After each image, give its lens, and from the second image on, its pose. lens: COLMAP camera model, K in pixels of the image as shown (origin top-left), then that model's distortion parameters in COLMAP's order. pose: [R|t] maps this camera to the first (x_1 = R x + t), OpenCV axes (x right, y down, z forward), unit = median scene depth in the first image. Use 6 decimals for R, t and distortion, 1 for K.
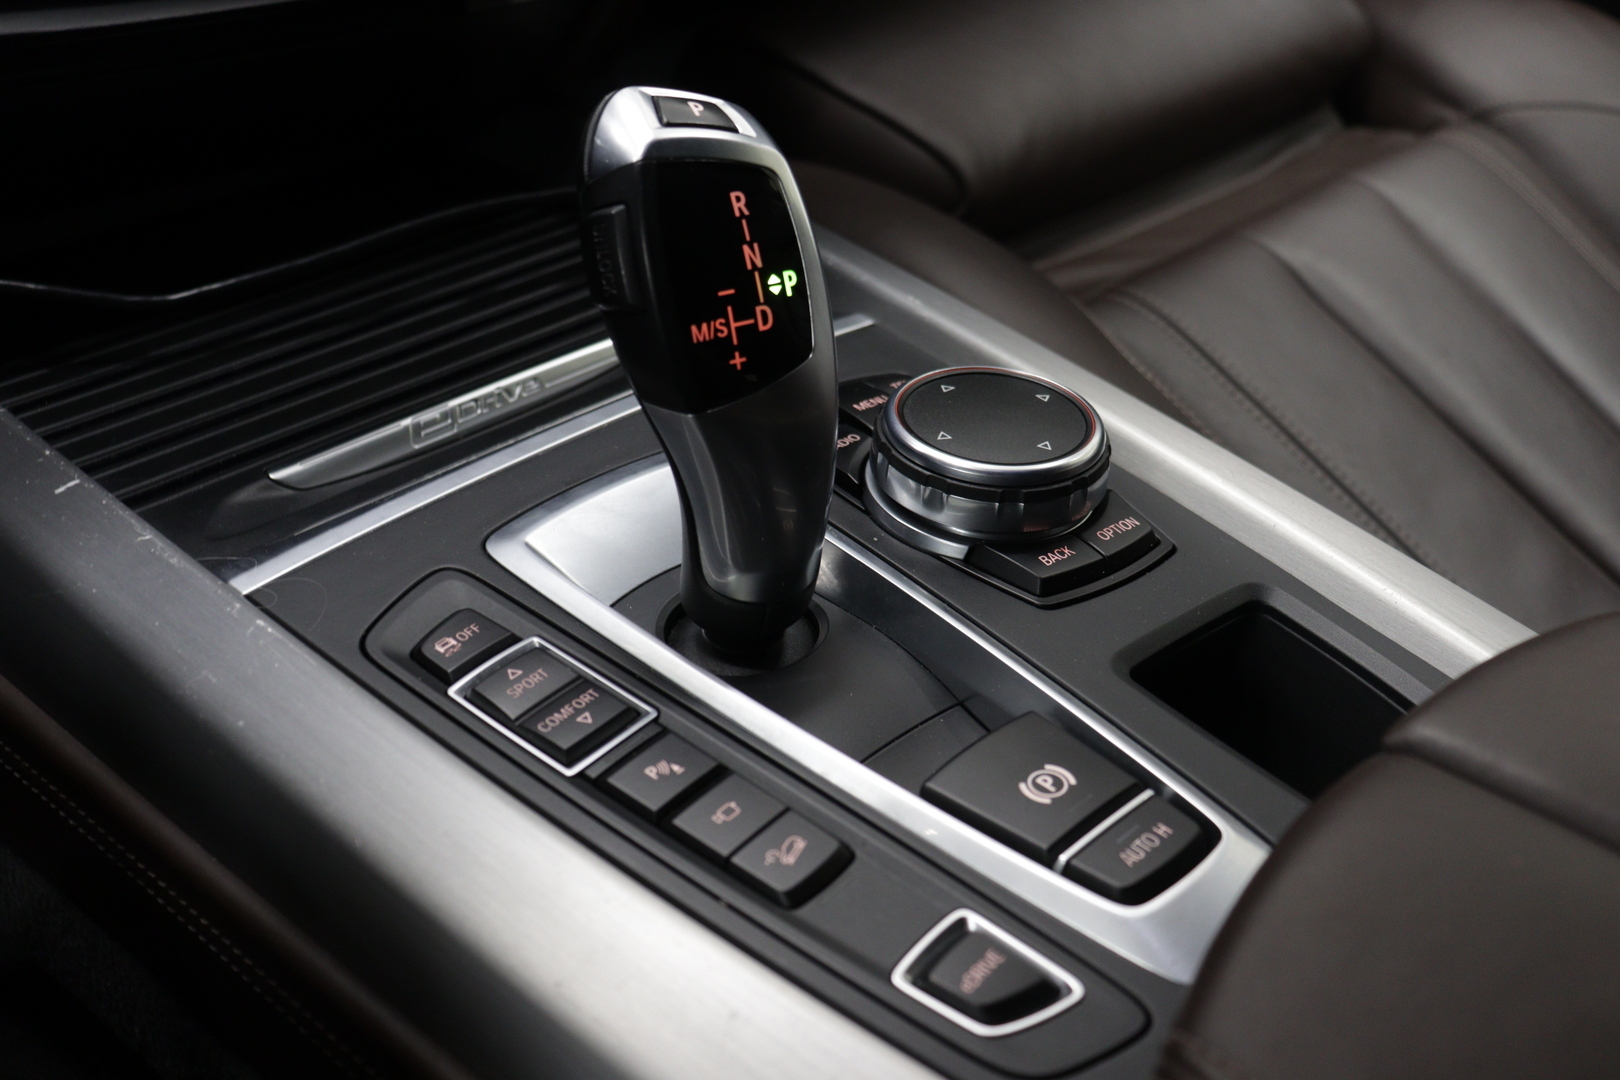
lens RADIAL K [[1775.4, 0, 810.8], [0, 1775.4, 528.3], [0, 0, 1]] dist [-0.000344, 0.000000]
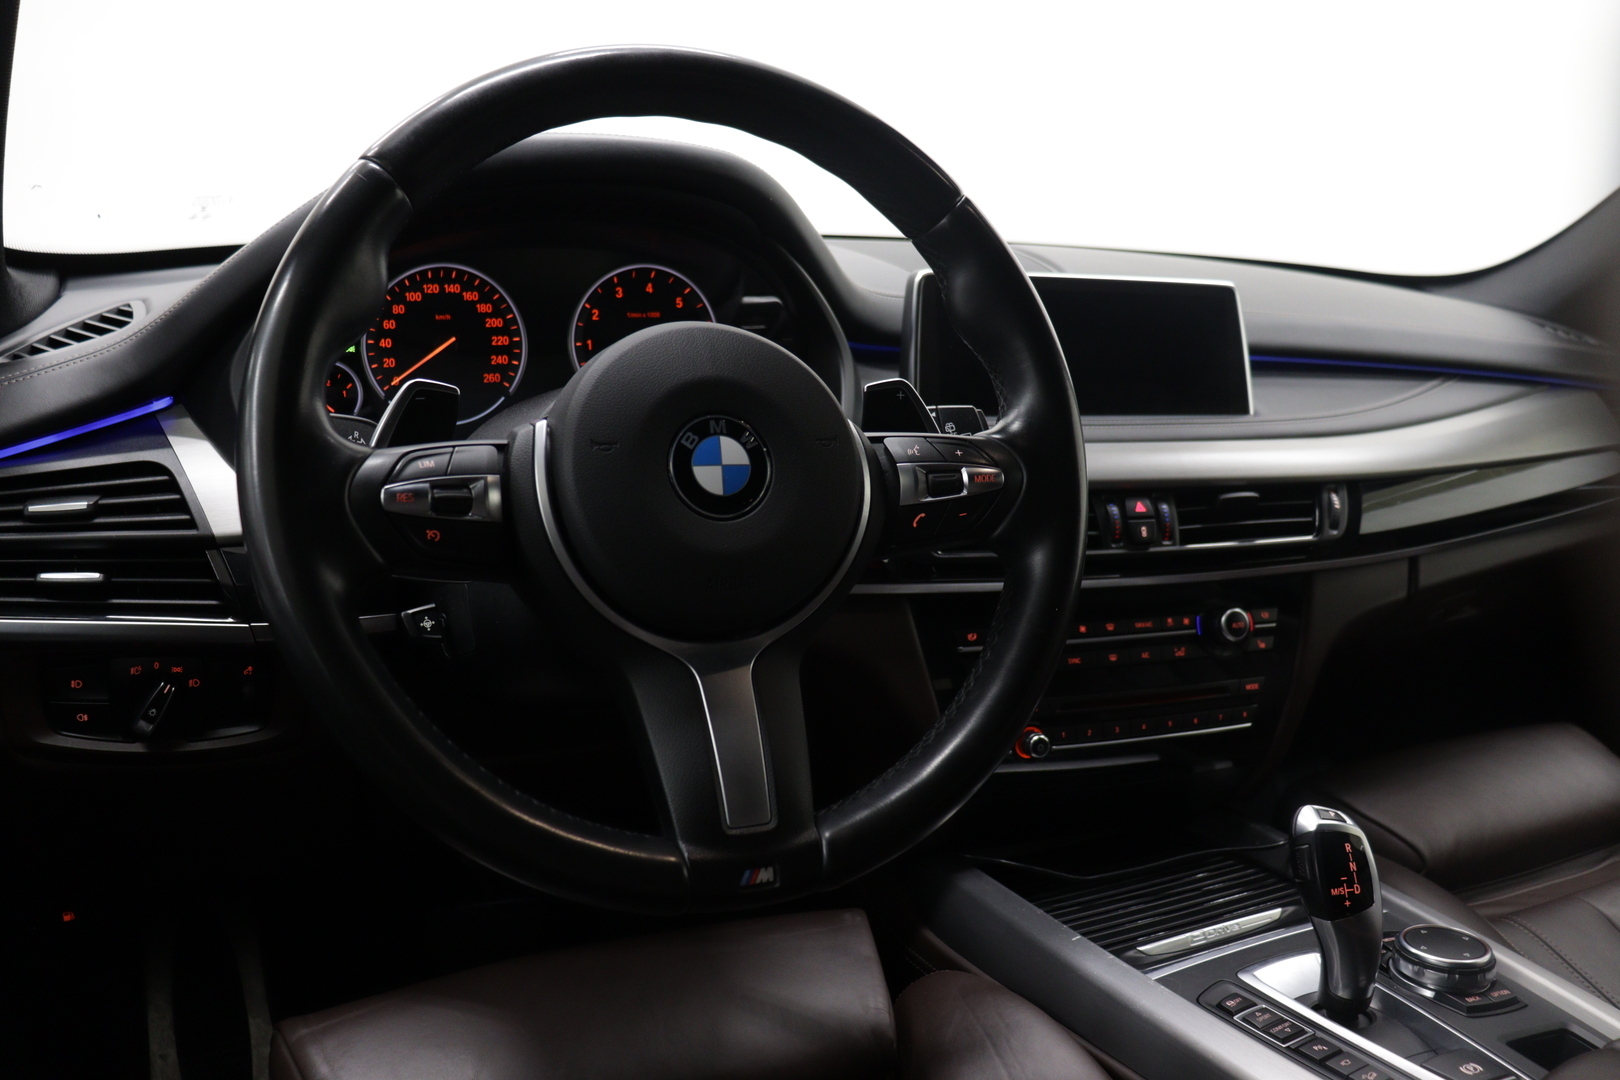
lens RADIAL K [[1303.6, 0, 810.4], [0, 1303.6, 543.6], [0, 0, 1]] dist [-0.161211, 0.116452]
pose [[0.936899, 0.001527, -0.349597, -0.124471], [-0.150831, 0.903899, -0.400271, 0.276441], [0.315389, 0.427743, 0.847092, -1.043143]]
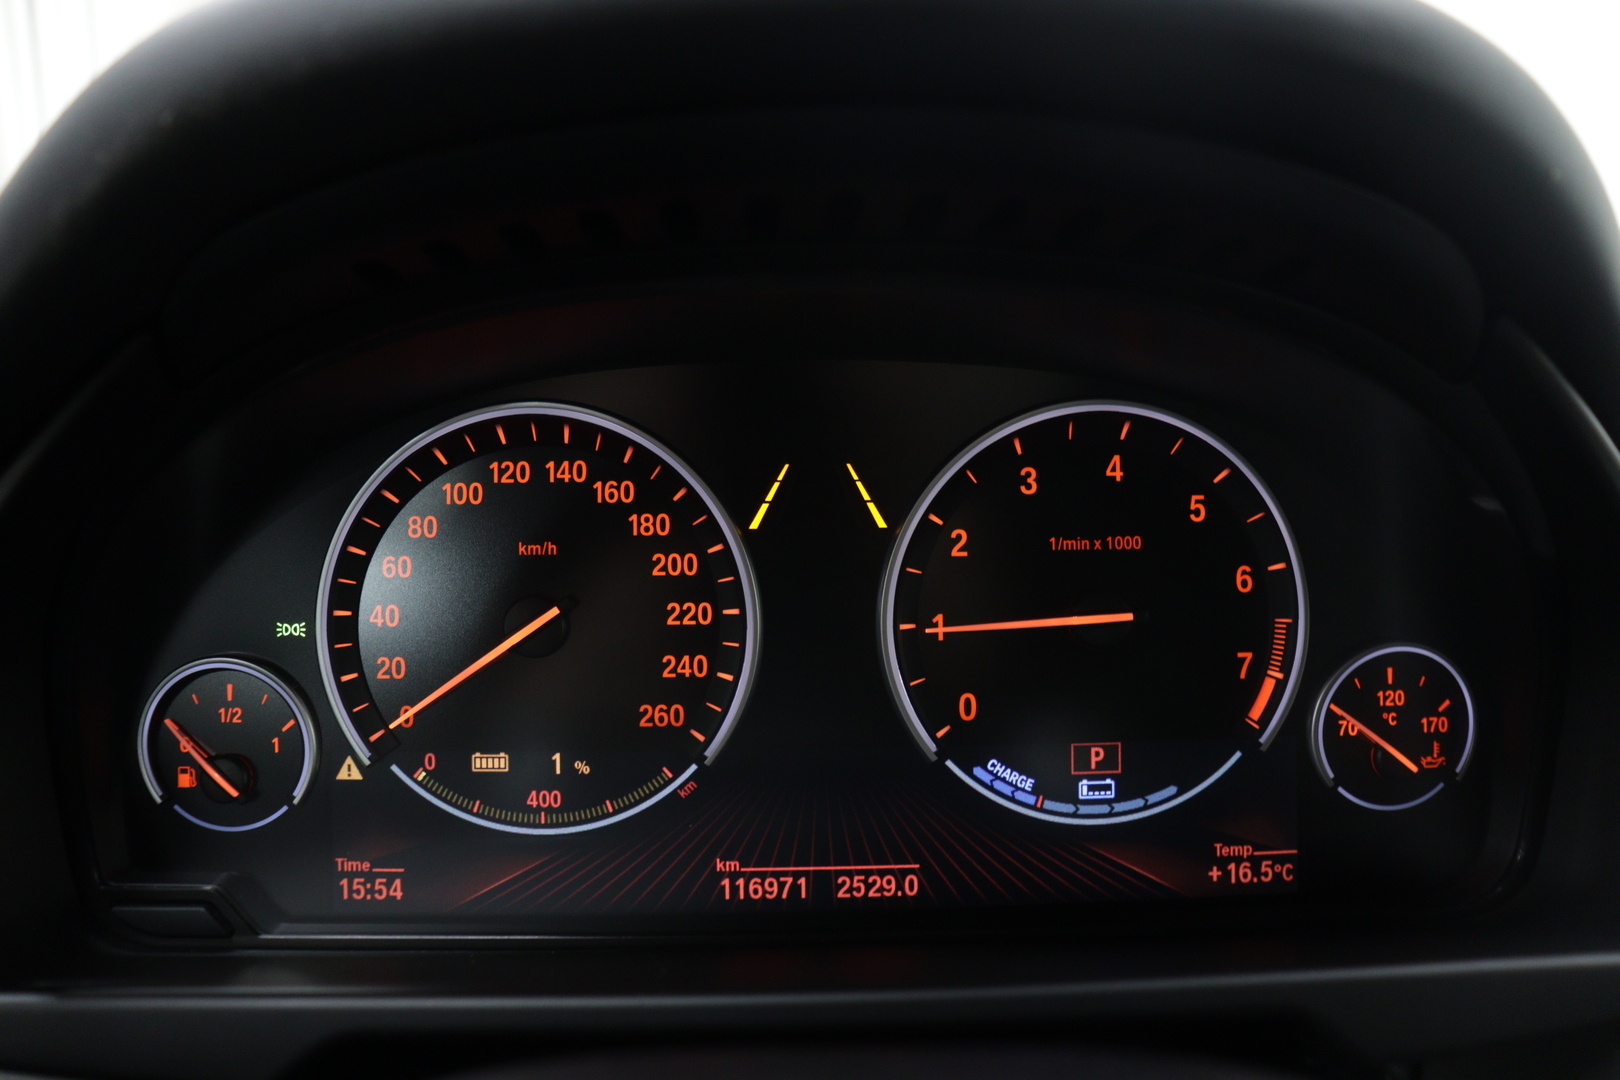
lens RADIAL K [[1303.6, 0, 804.0], [0, 1303.6, 526.6], [0, 0, 1]] dist [-0.161211, 0.116452]
pose [[0.738517, -0.019666, -0.673948, -0.722674], [-0.342026, 0.850487, -0.399612, -0.497369], [0.581043, 0.525628, 0.621372, -0.092969]]
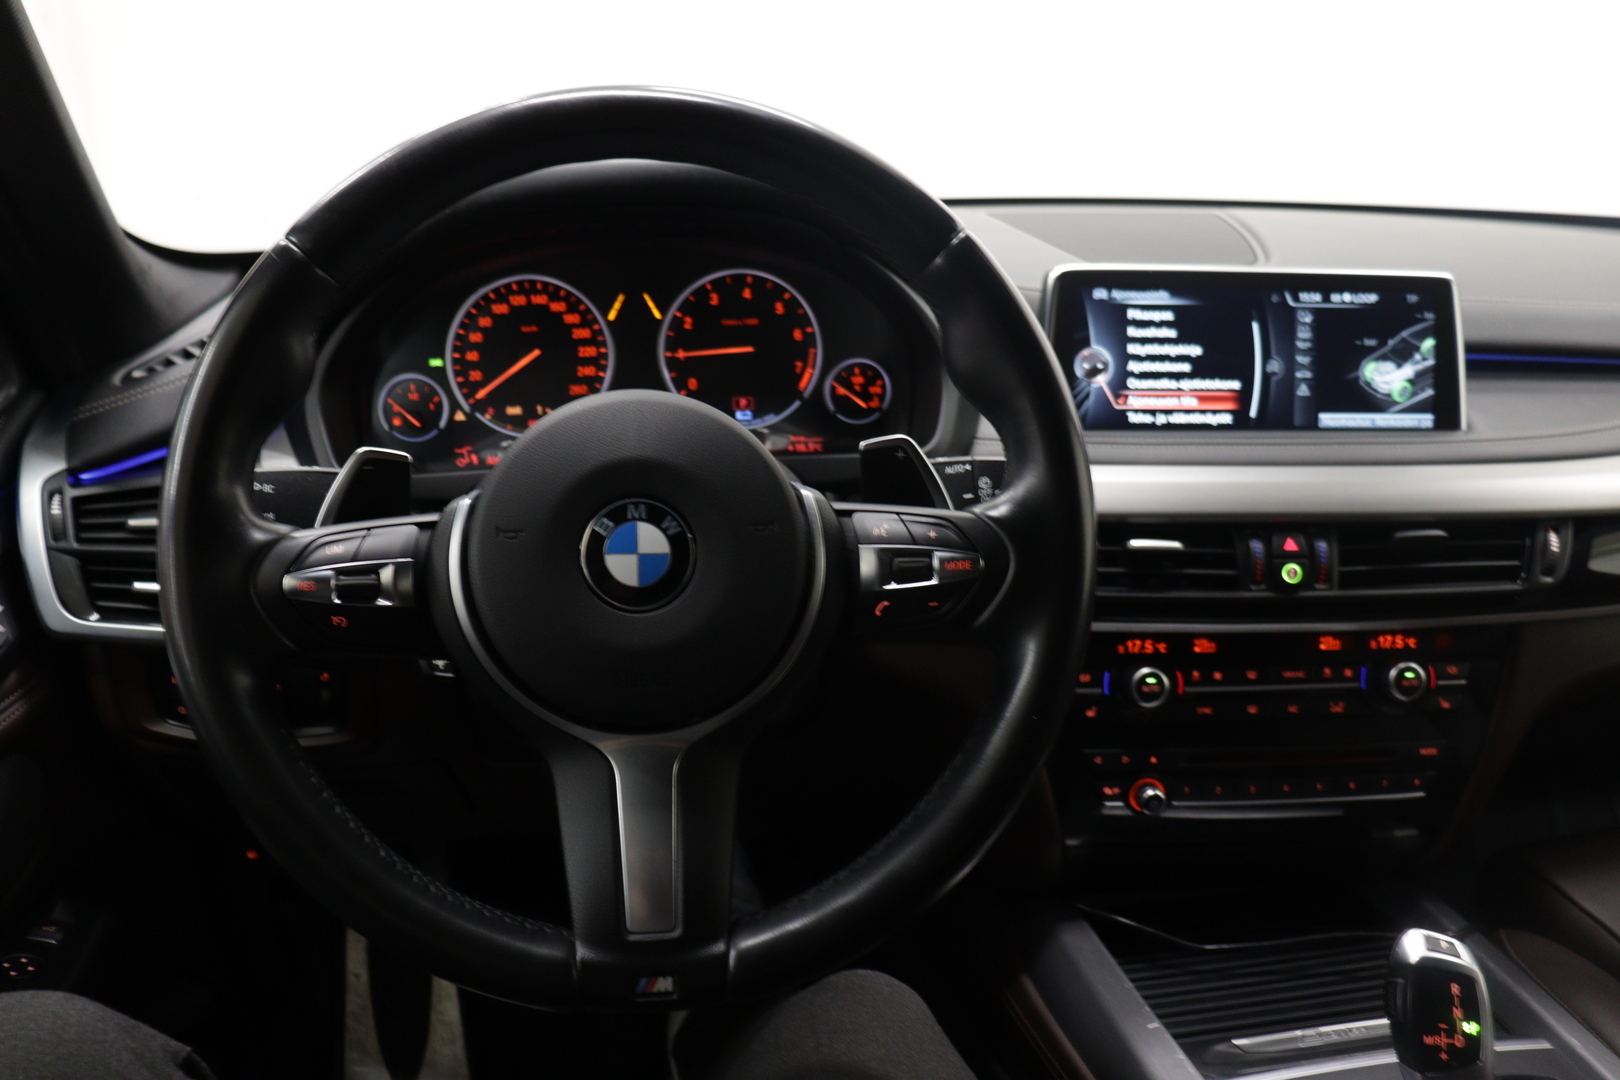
lens RADIAL K [[1303.6, 0, 800.0], [0, 1303.6, 541.2], [0, 0, 1]] dist [-0.161211, 0.116452]
pose [[0.799004, 0.075414, -0.596578, 0.182461], [-0.289117, 0.918087, -0.271161, -0.024783], [0.527261, 0.389139, 0.755359, -0.847835]]
